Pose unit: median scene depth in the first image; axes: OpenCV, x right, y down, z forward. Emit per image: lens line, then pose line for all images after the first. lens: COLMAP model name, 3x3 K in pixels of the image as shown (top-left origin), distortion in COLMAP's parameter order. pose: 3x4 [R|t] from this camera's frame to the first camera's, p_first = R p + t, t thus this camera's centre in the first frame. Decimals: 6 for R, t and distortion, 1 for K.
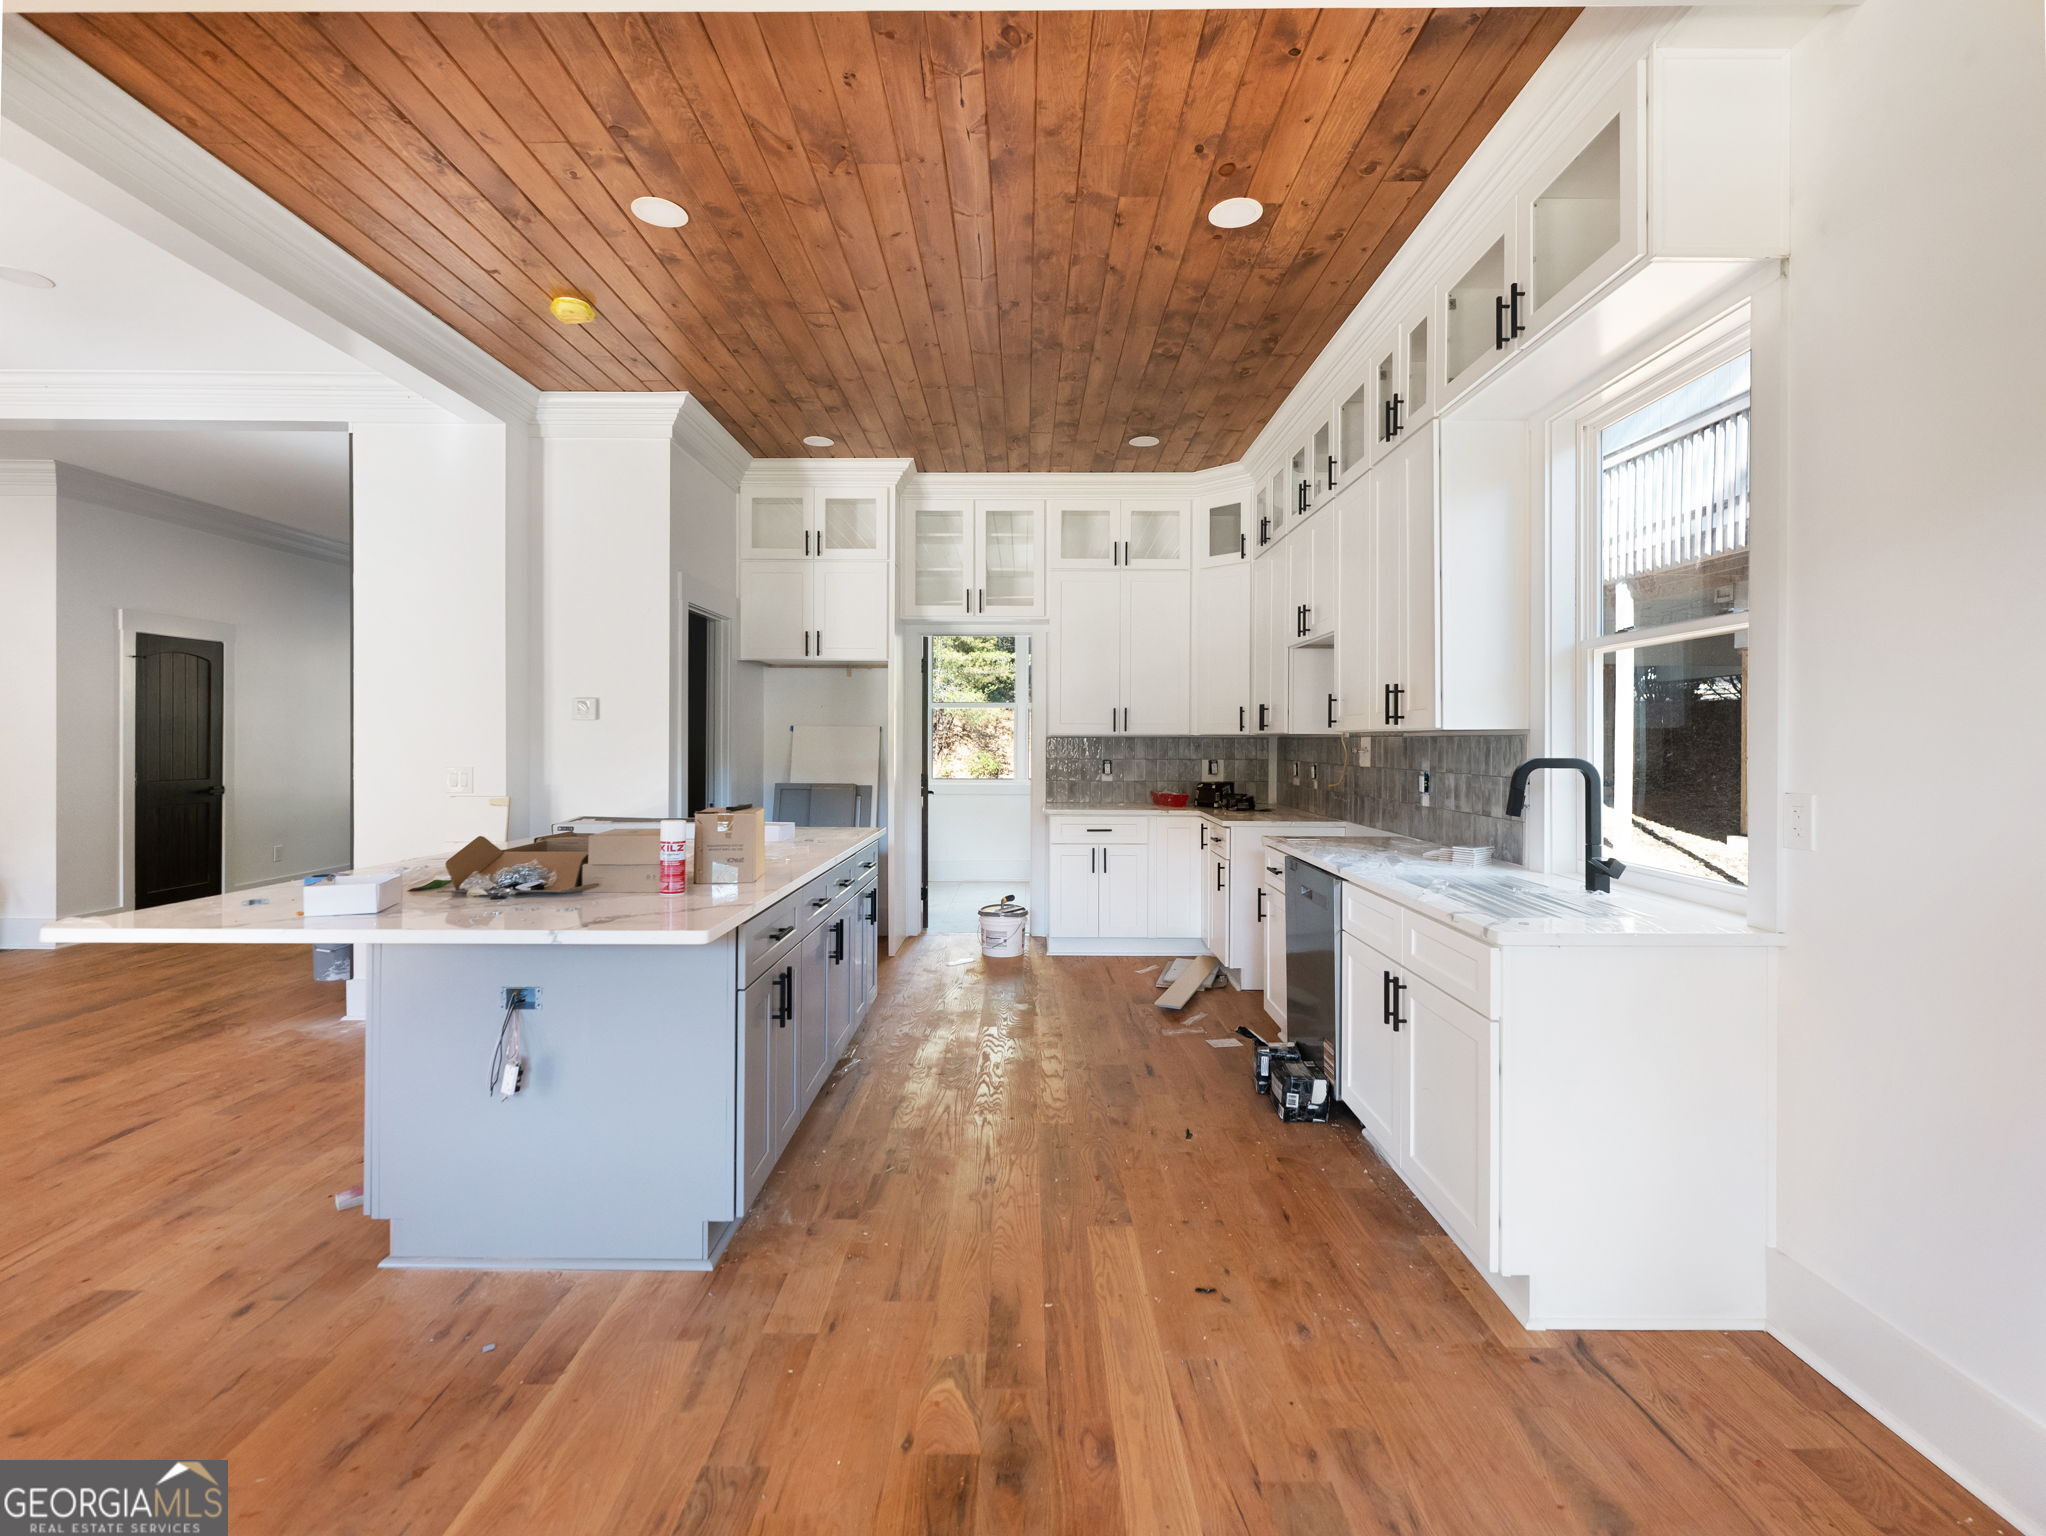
lens RADIAL K [[941.0, 0, 1024.6], [0, 941.0, 744.8], [0, 0, 1]] dist [0.002003, 0.000256]
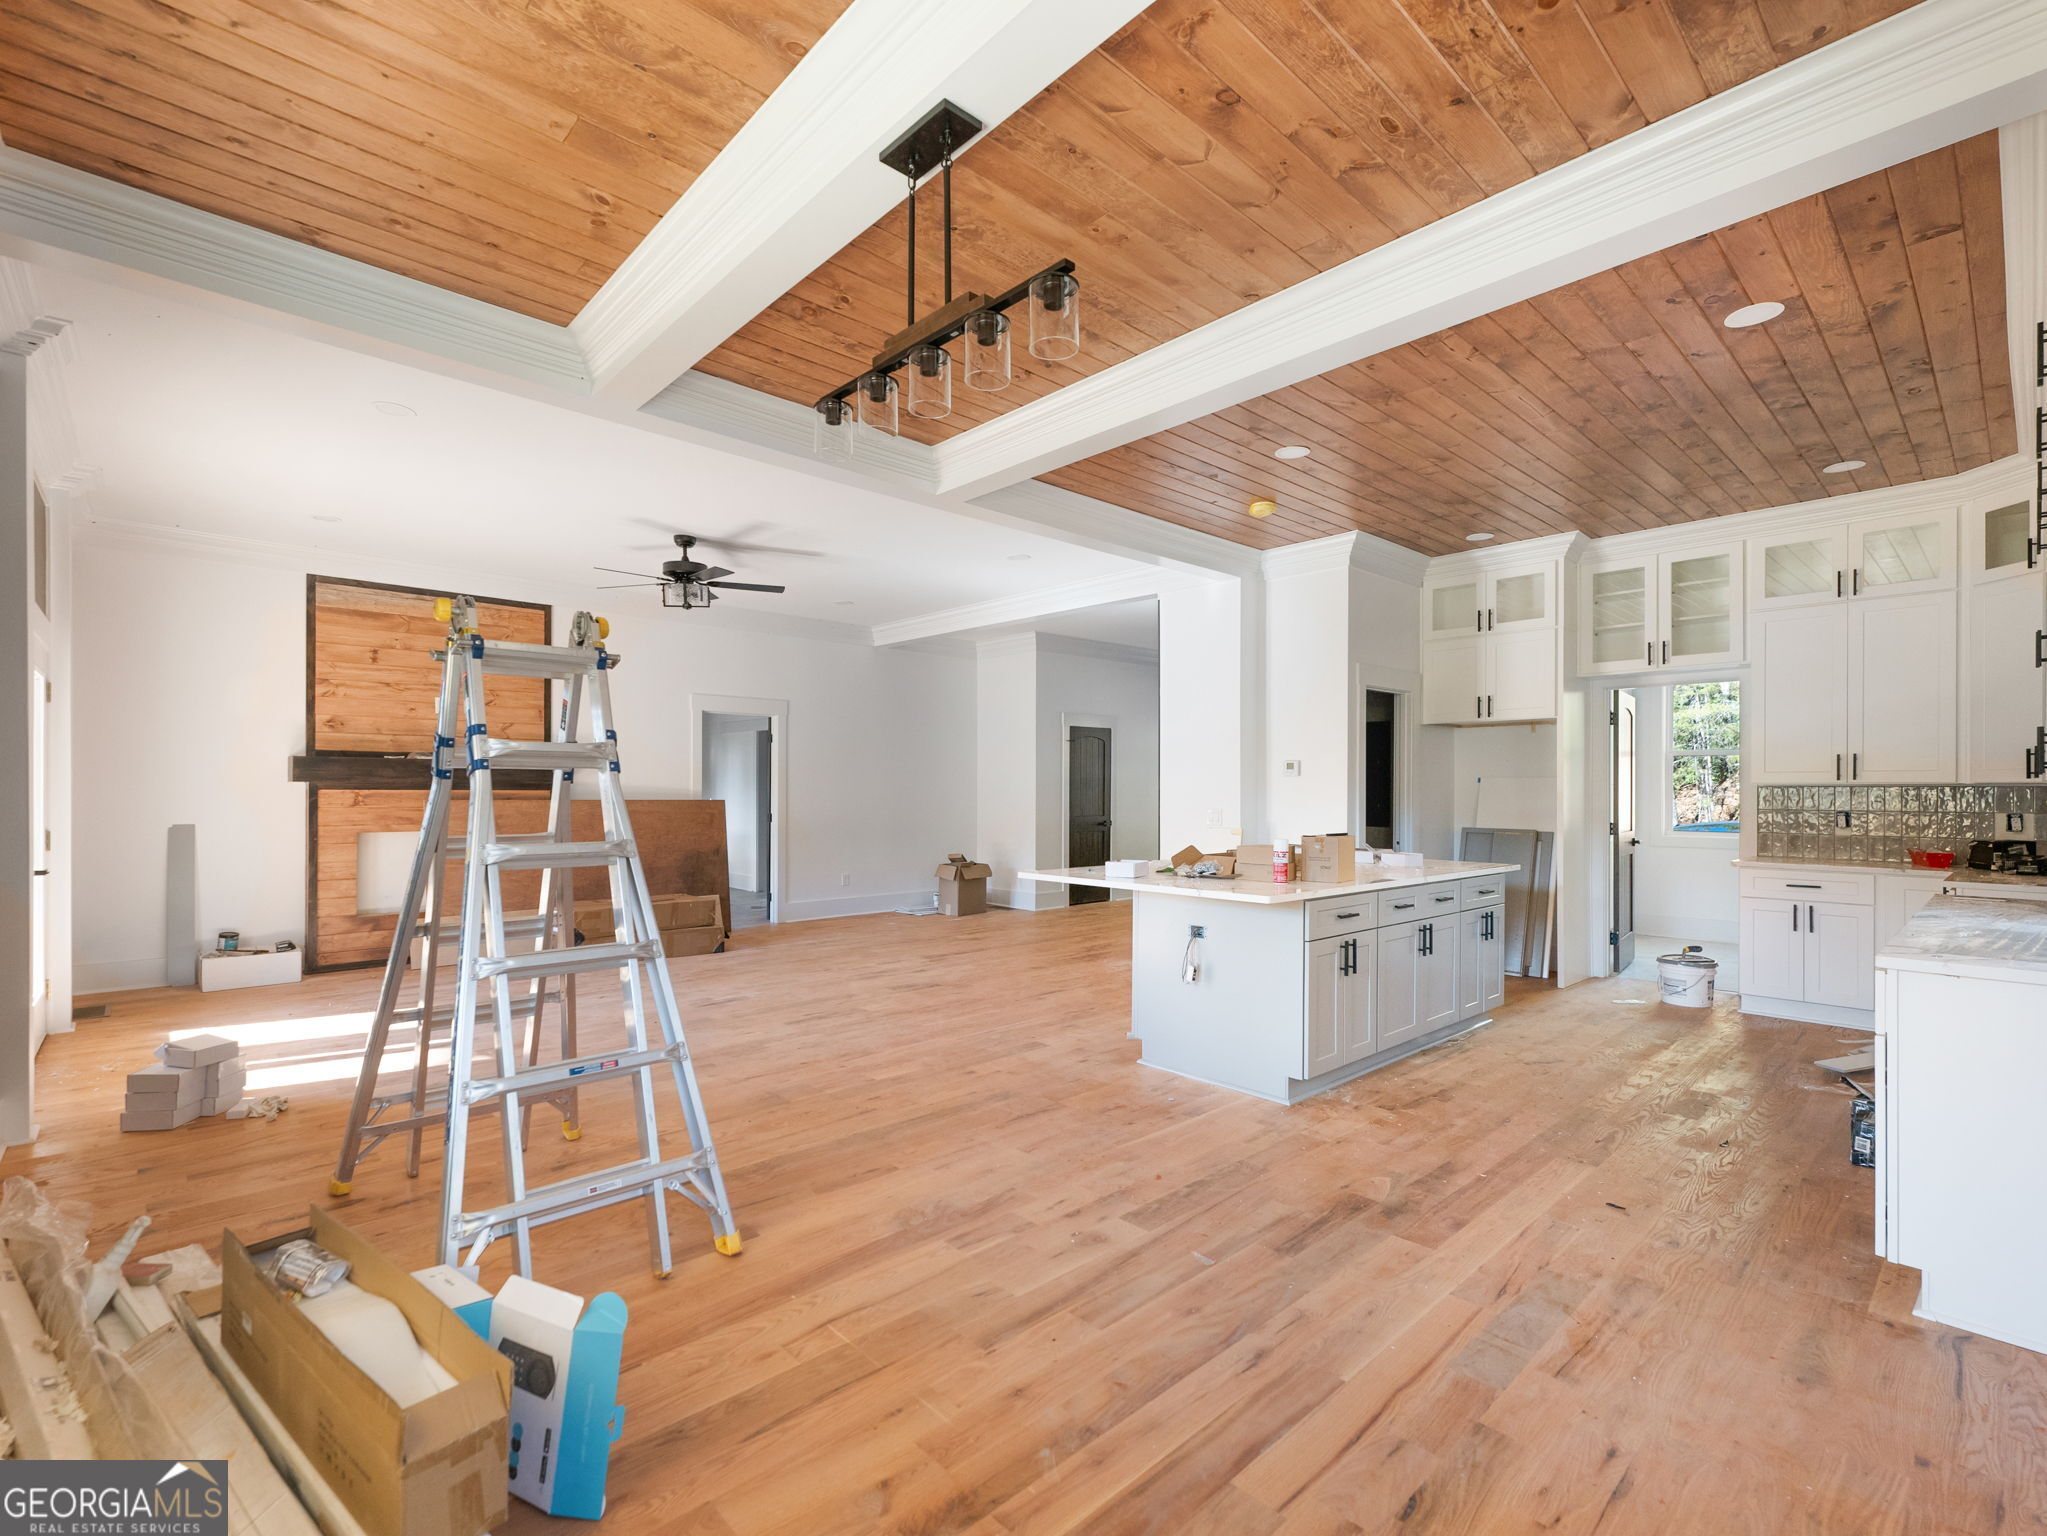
lens RADIAL K [[941.5, 0, 1025.9], [0, 941.5, 779.7], [0, 0, 1]] dist [0.002003, 0.000256]
pose [[0.681662, -0.010046, -0.731598, 0.344453], [-0.002388, 0.999870, -0.015954, 0.002825], [0.731663, 0.012622, 0.681549, -0.292941]]
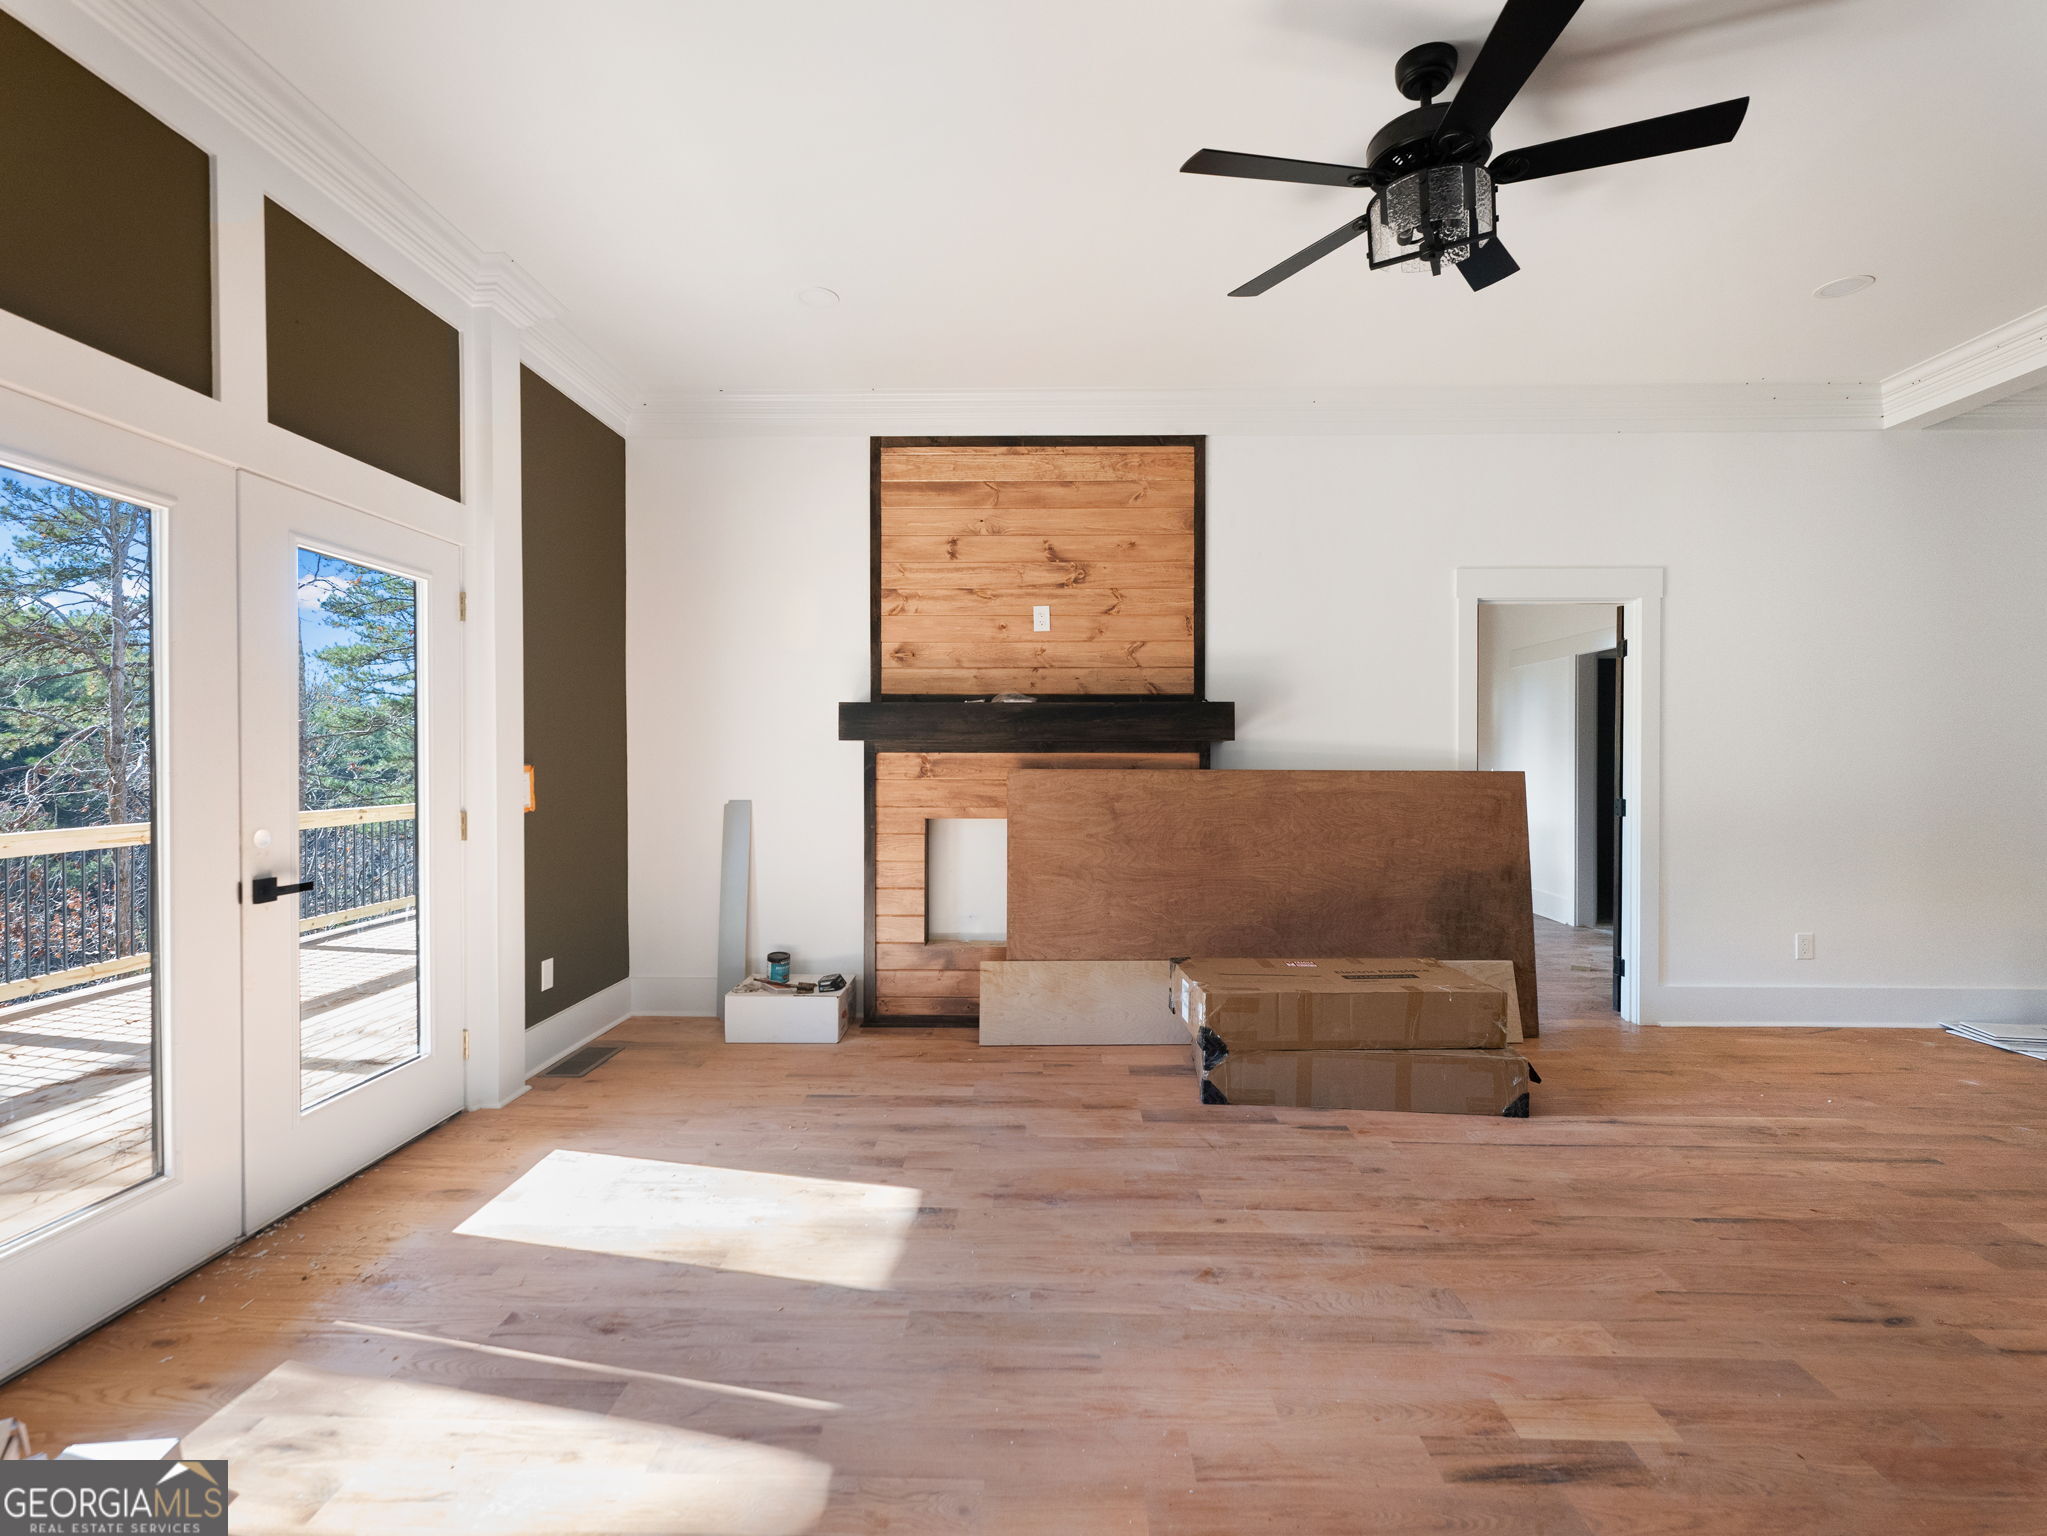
lens RADIAL K [[941.5, 0, 1036.2], [0, 941.5, 763.0], [0, 0, 1]] dist [0.002003, 0.000256]
pose [[-0.028530, 0.002700, -0.999589, -0.633410], [-0.003765, 0.999989, 0.002808, 0.005443], [0.999586, 0.003844, -0.028520, 0.155525]]
